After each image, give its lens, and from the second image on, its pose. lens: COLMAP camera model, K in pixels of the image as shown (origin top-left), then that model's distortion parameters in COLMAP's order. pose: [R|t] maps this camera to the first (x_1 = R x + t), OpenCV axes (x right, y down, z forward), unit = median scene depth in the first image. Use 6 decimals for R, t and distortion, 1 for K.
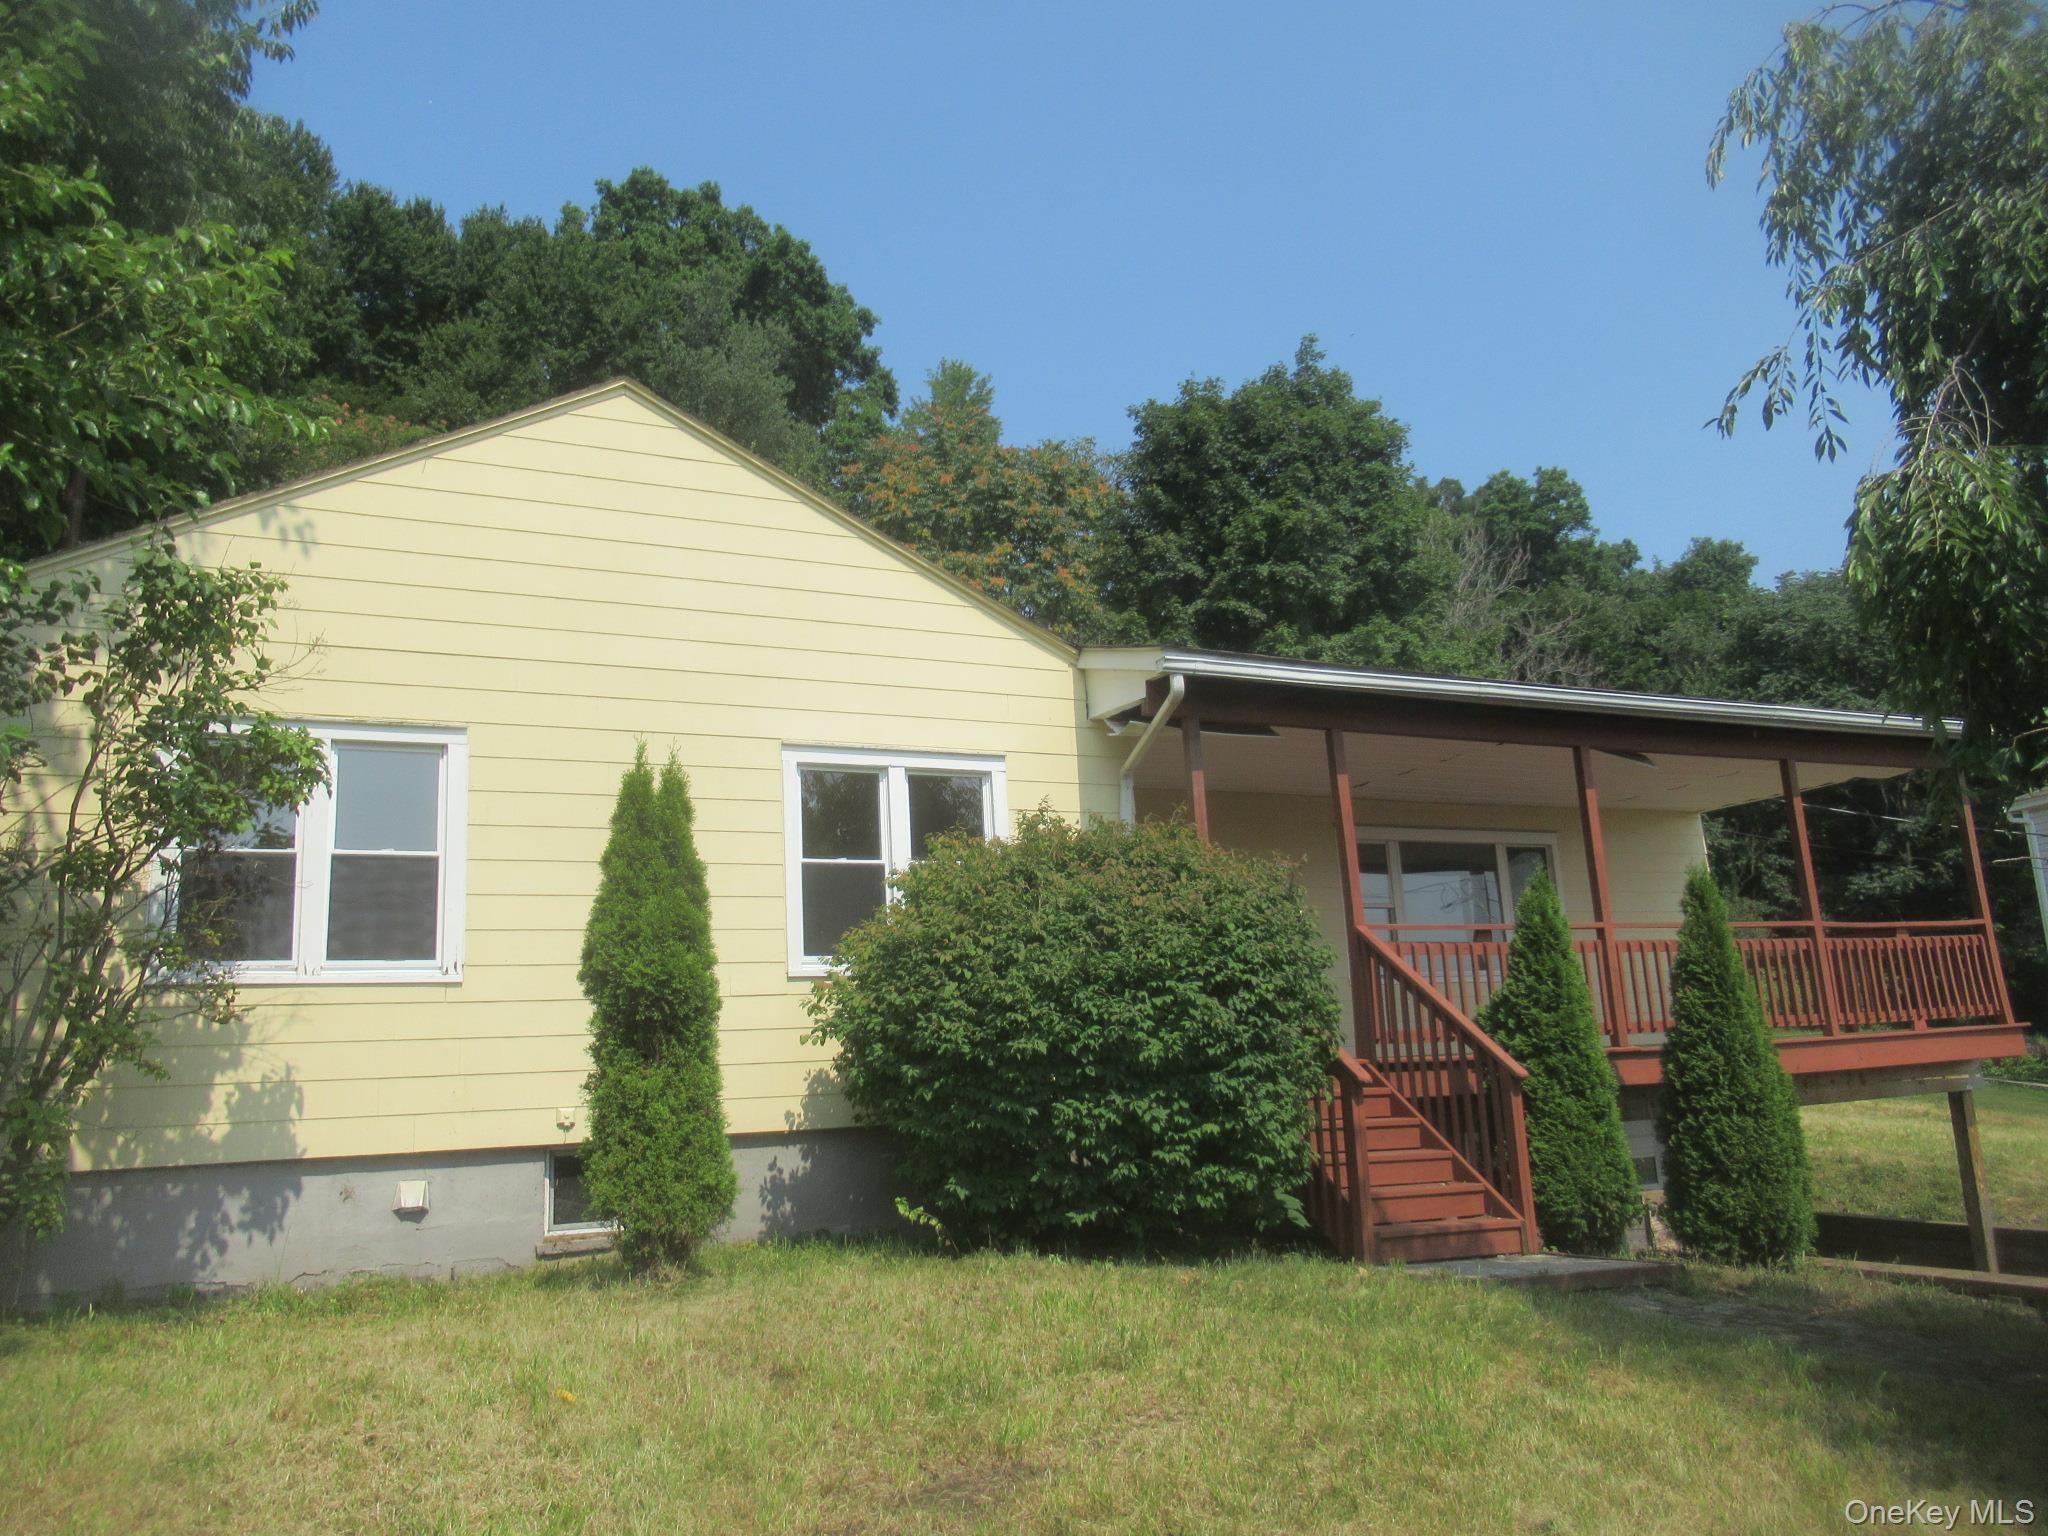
lens RADIAL K [[1543.7, 0, 1031.1], [0, 1543.7, 770.9], [0, 0, 1]] dist [0.013087, -0.006491]
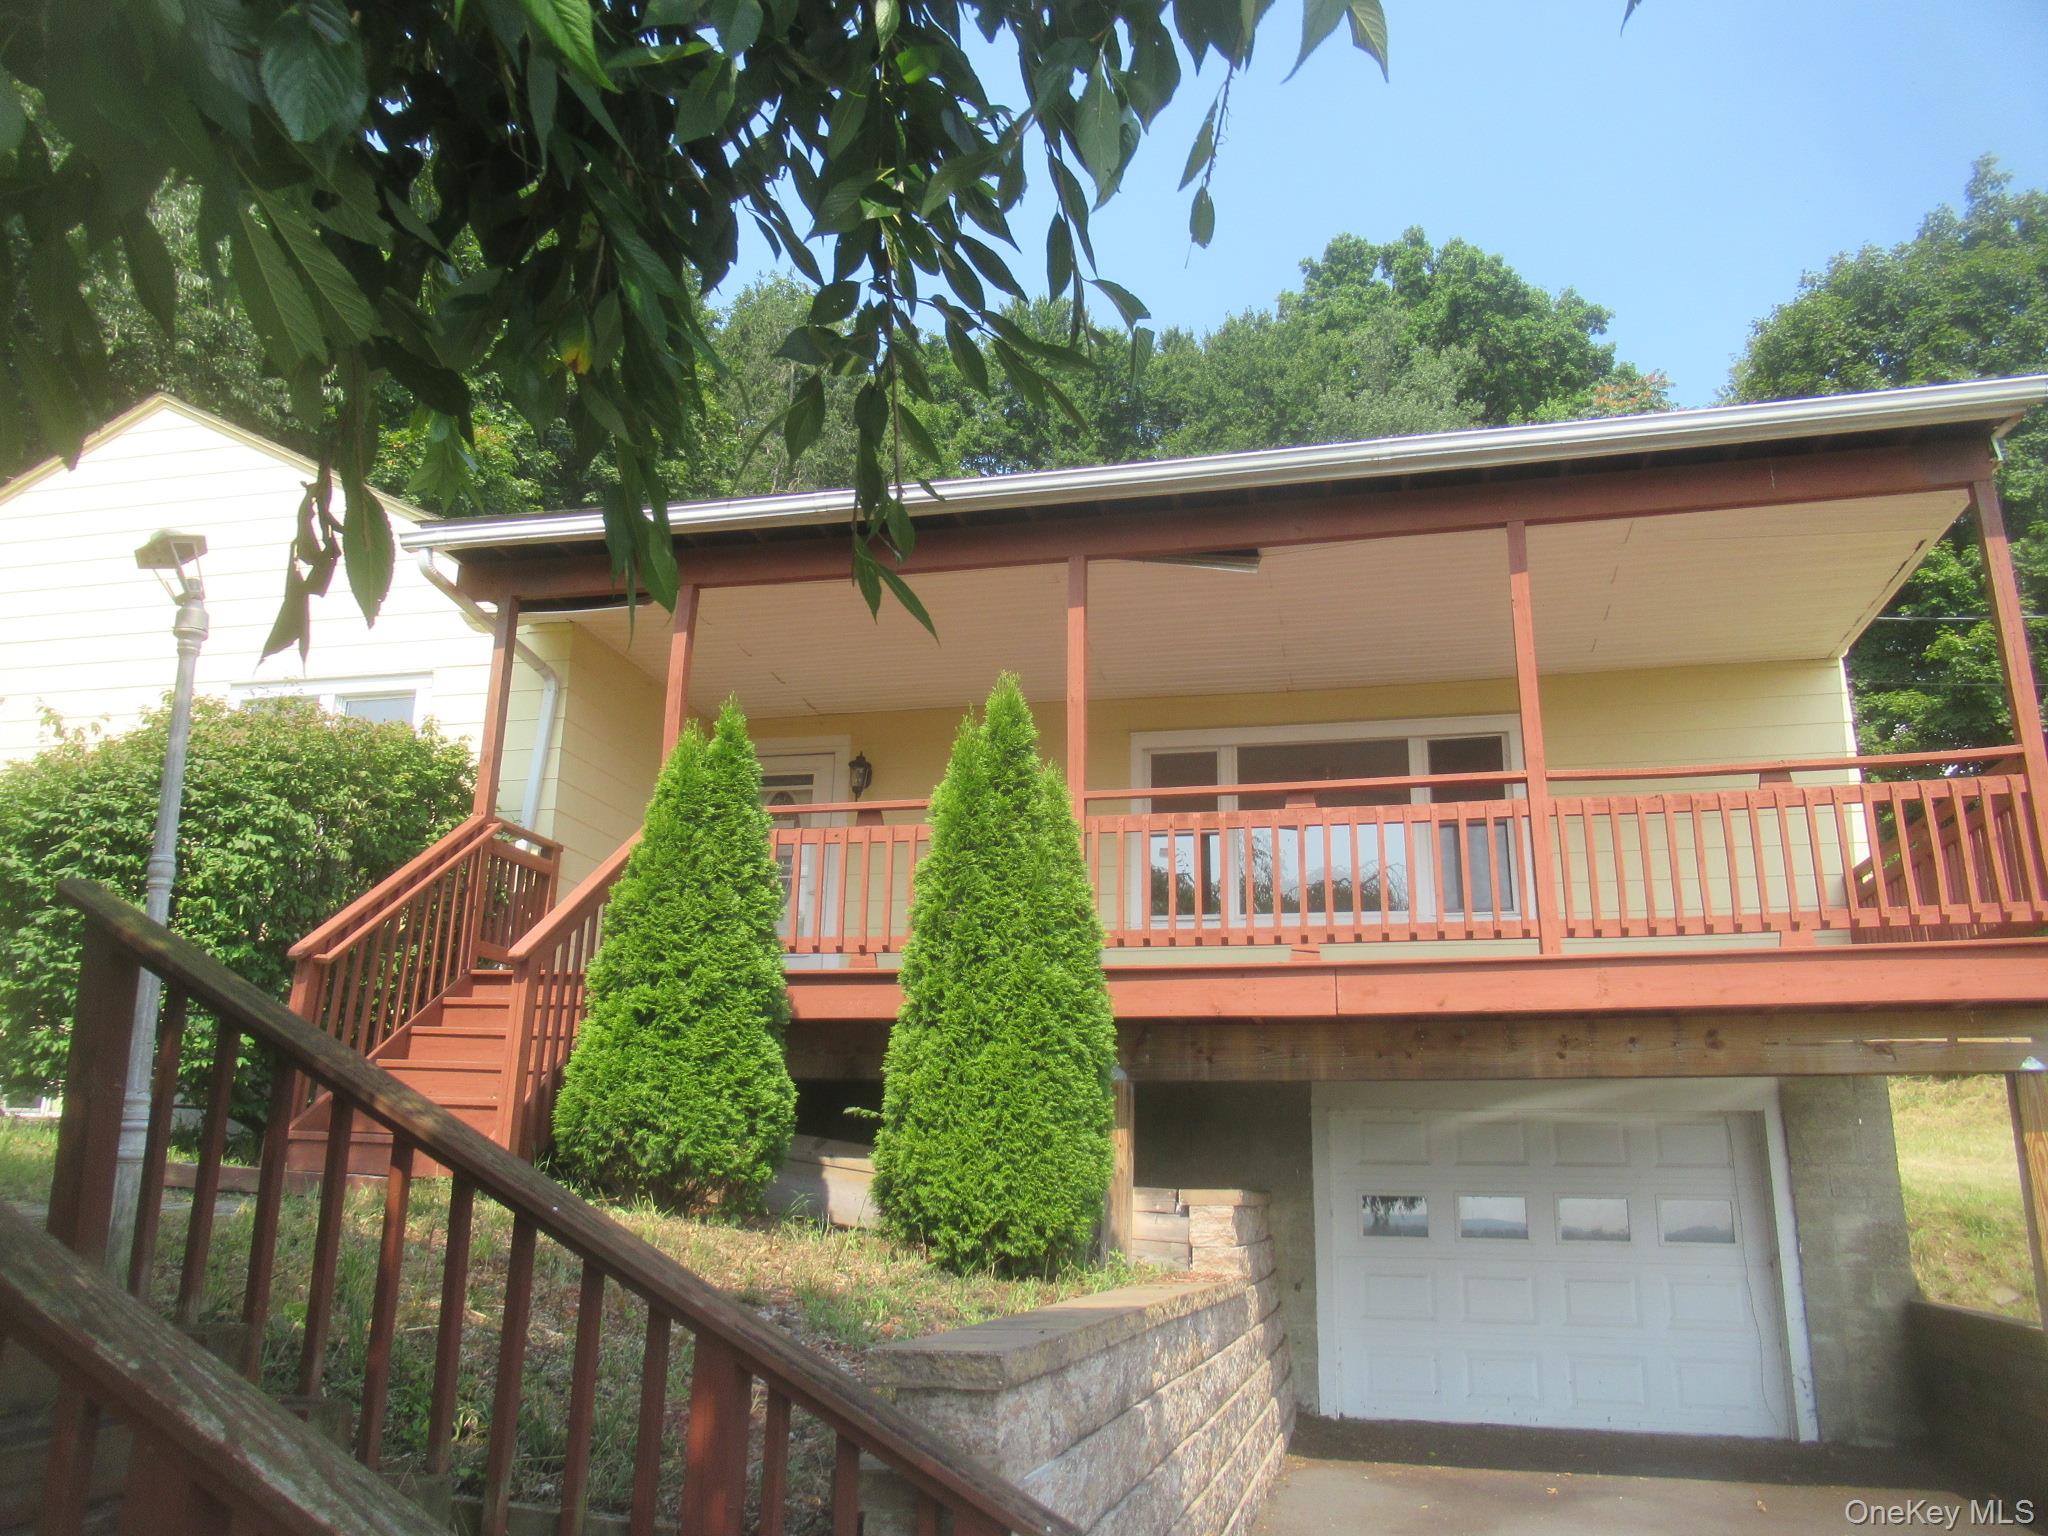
lens RADIAL K [[1543.7, 0, 1040.9], [0, 1543.7, 771.9], [0, 0, 1]] dist [0.013087, -0.006491]
pose [[0.800758, -0.114038, -0.588033, 0.149857], [0.078358, 0.993217, -0.085911, 0.028582], [0.593841, 0.022717, 0.804262, 0.087822]]
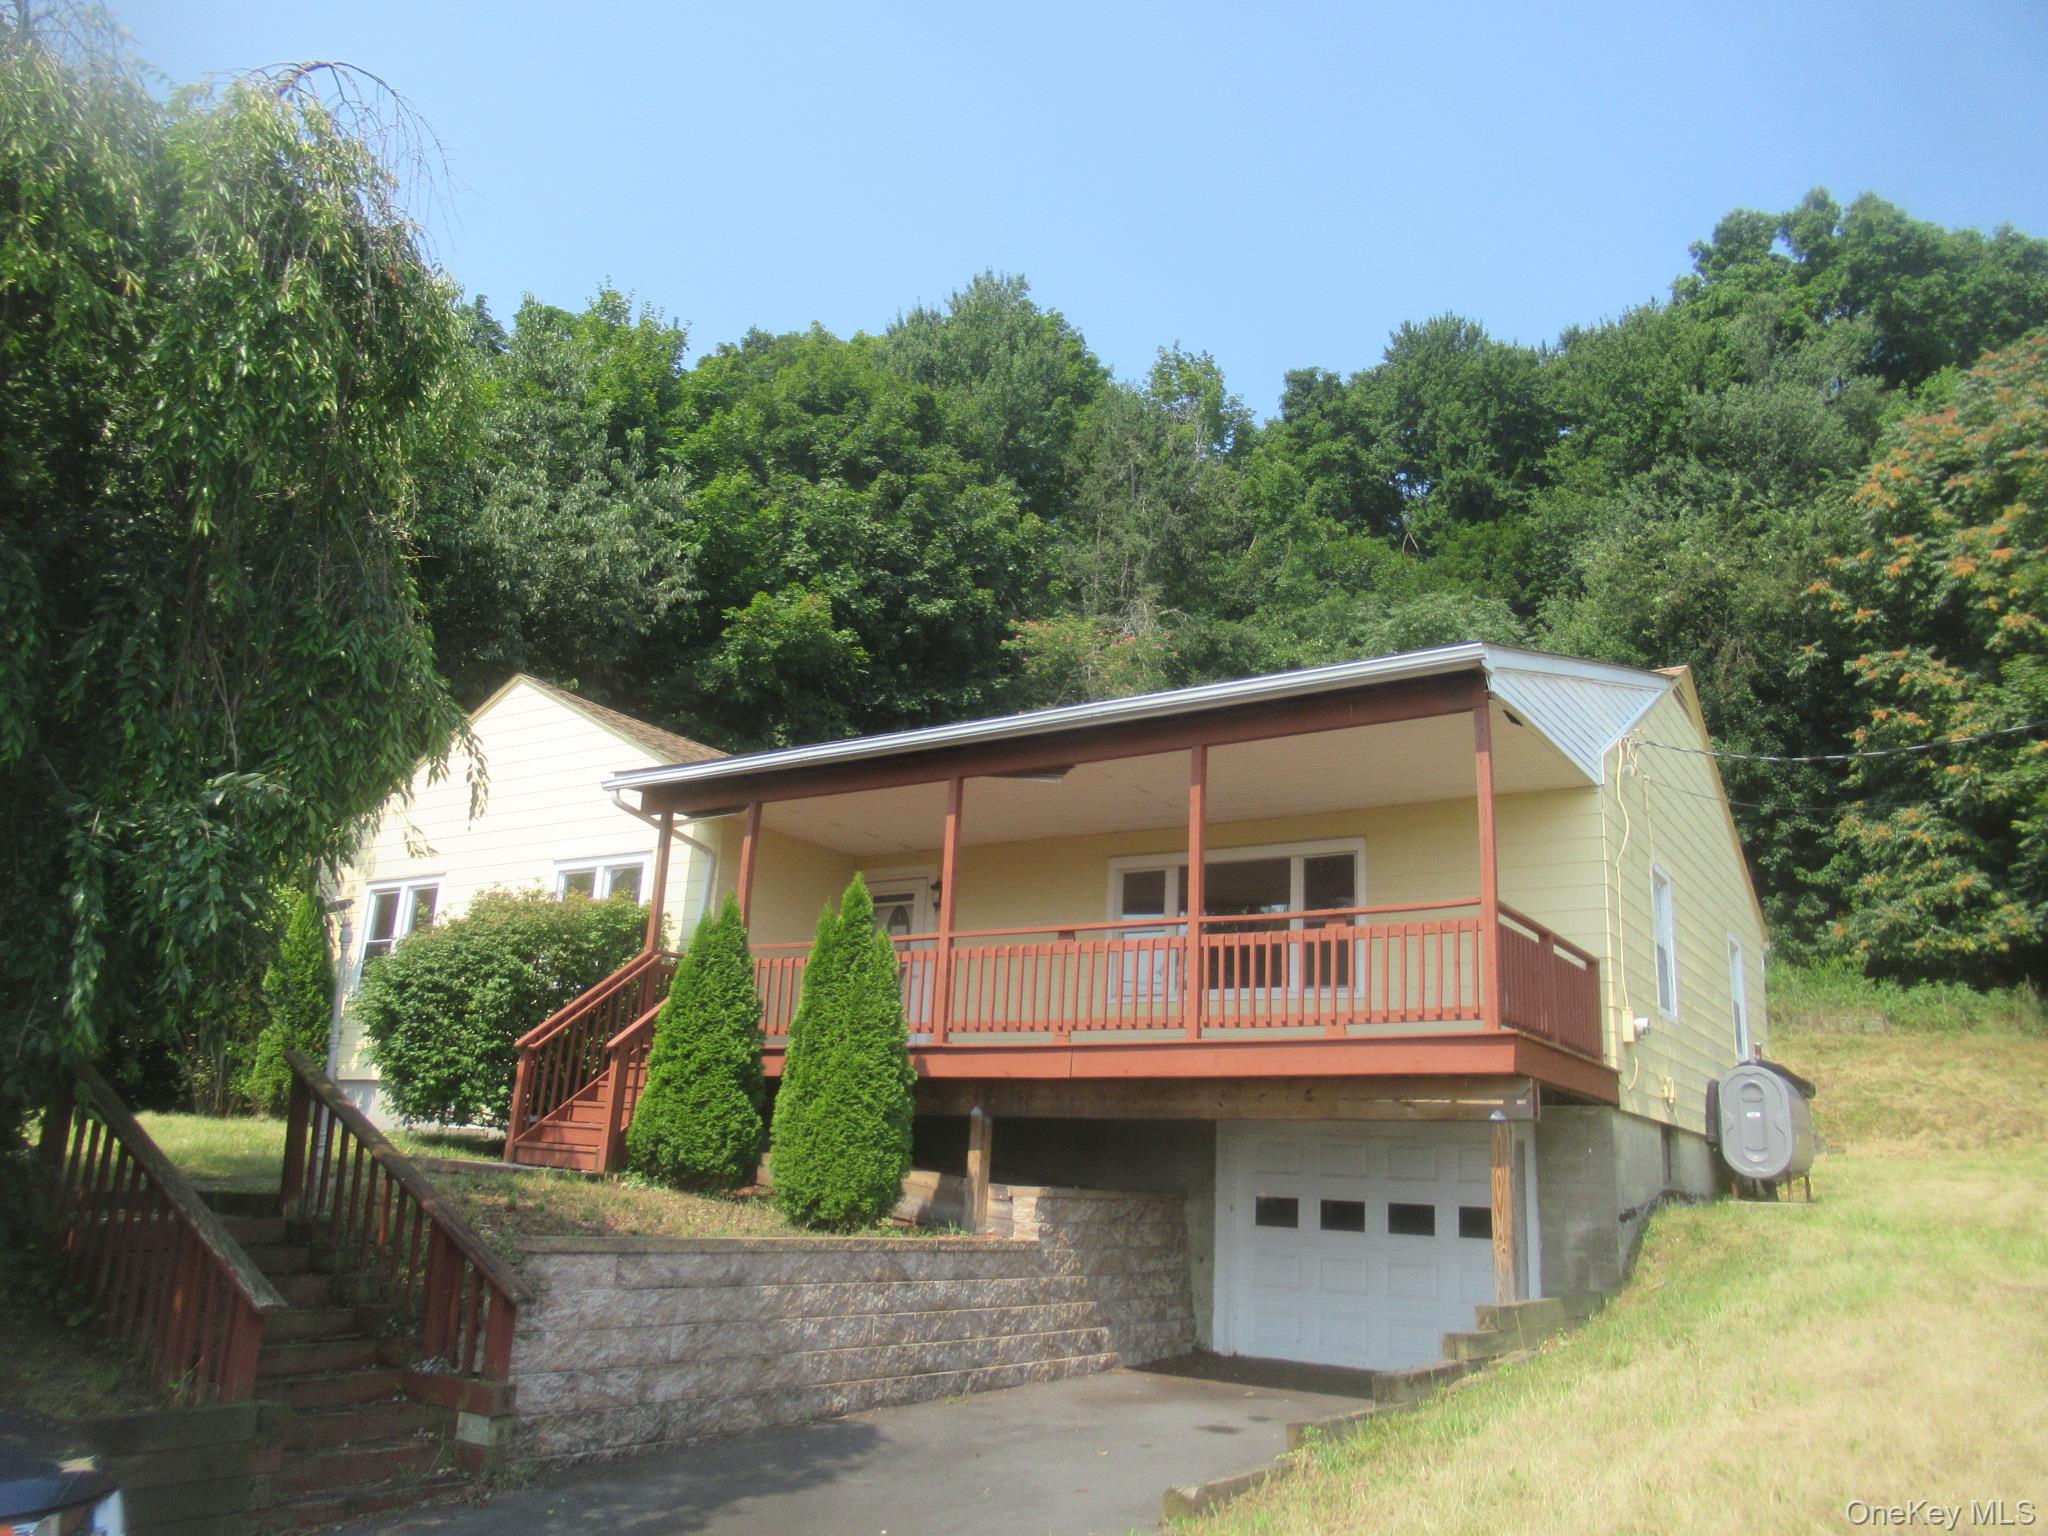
lens RADIAL K [[1543.7, 0, 1019.9], [0, 1543.7, 761.0], [0, 0, 1]] dist [0.013087, -0.006491]
pose [[0.543316, -0.165327, -0.823089, 0.258783], [0.108743, 0.986017, -0.126273, 0.023559], [0.832456, -0.020899, 0.553697, 0.088575]]
